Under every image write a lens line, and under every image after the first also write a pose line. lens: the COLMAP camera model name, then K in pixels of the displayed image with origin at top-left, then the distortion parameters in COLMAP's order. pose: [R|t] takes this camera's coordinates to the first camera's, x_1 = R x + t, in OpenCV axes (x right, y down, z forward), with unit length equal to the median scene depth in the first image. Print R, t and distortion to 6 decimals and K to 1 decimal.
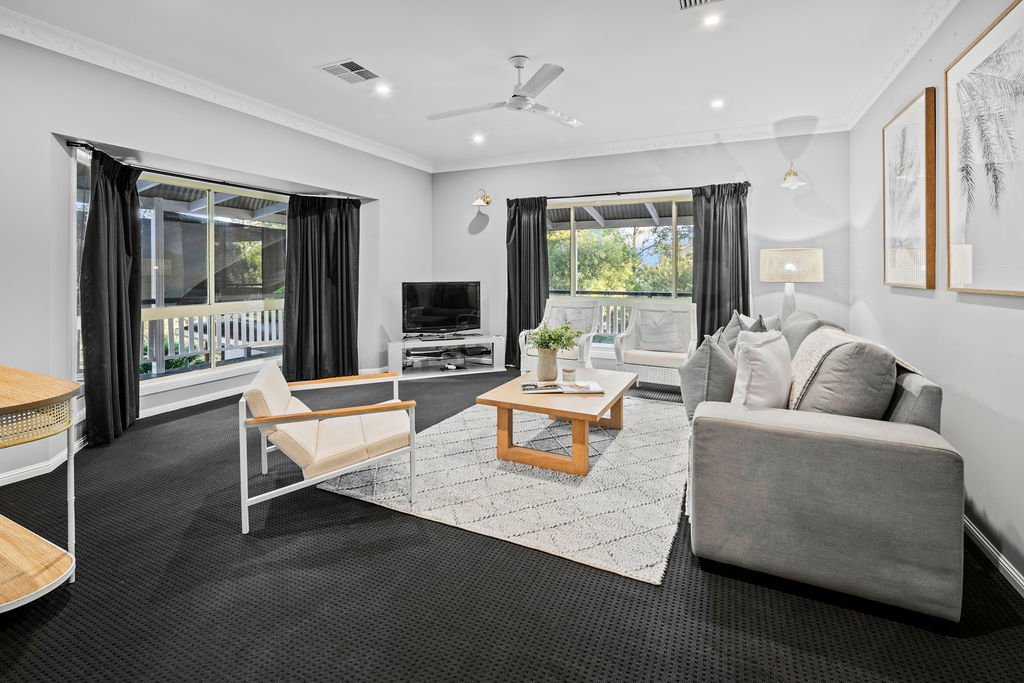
lens RADIAL K [[466.9, 0, 512.0], [0, 466.9, 341.5], [0, 0, 1]] dist [0.000185, -0.000045]
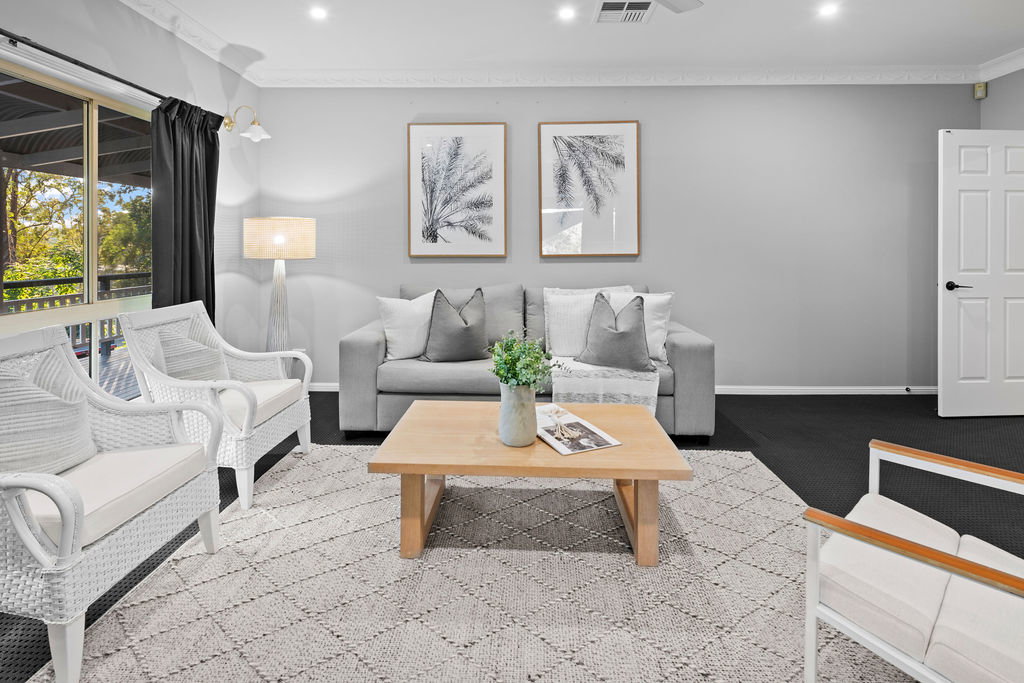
lens RADIAL K [[533.7, 0, 512.0], [0, 533.7, 341.5], [0, 0, 1]] dist [-0.000688, -0.000254]
pose [[-0.388226, -0.164841, 0.906702, -0.709724], [0.137629, 0.962468, 0.233908, -0.232345], [-0.911229, 0.215597, -0.350969, 1.550155]]
